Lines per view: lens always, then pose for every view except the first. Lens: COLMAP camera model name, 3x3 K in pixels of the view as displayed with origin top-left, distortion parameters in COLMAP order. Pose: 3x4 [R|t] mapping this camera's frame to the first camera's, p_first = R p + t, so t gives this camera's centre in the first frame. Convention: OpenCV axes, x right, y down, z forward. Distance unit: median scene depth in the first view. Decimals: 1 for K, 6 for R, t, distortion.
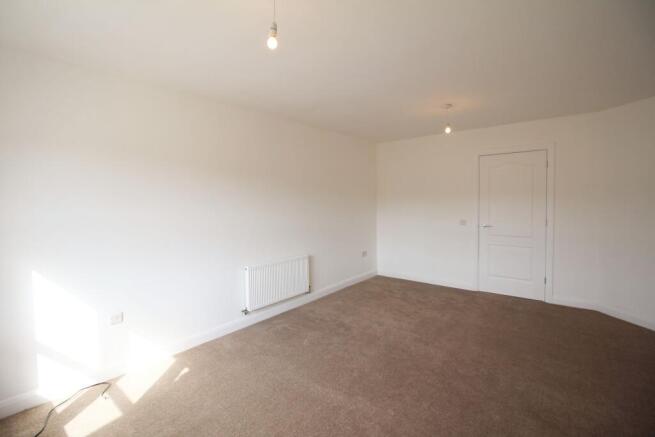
lens RADIAL K [[307.4, 0, 325.0], [0, 307.4, 209.8], [0, 0, 1]] dist [0.002614, -0.013157]
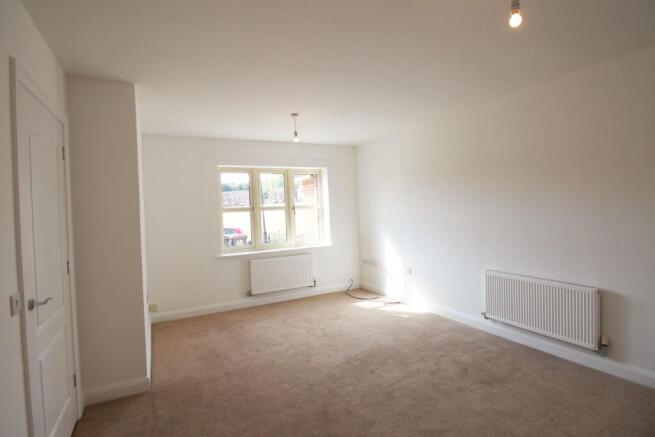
lens RADIAL K [[307.4, 0, 325.0], [0, 307.4, 209.8], [0, 0, 1]] dist [0.002614, -0.013157]
pose [[-0.349548, 0.027409, -0.936517, 0.787935], [0.004856, 0.999612, 0.027443, -0.031004], [0.936906, 0.005045, -0.349546, 0.828221]]
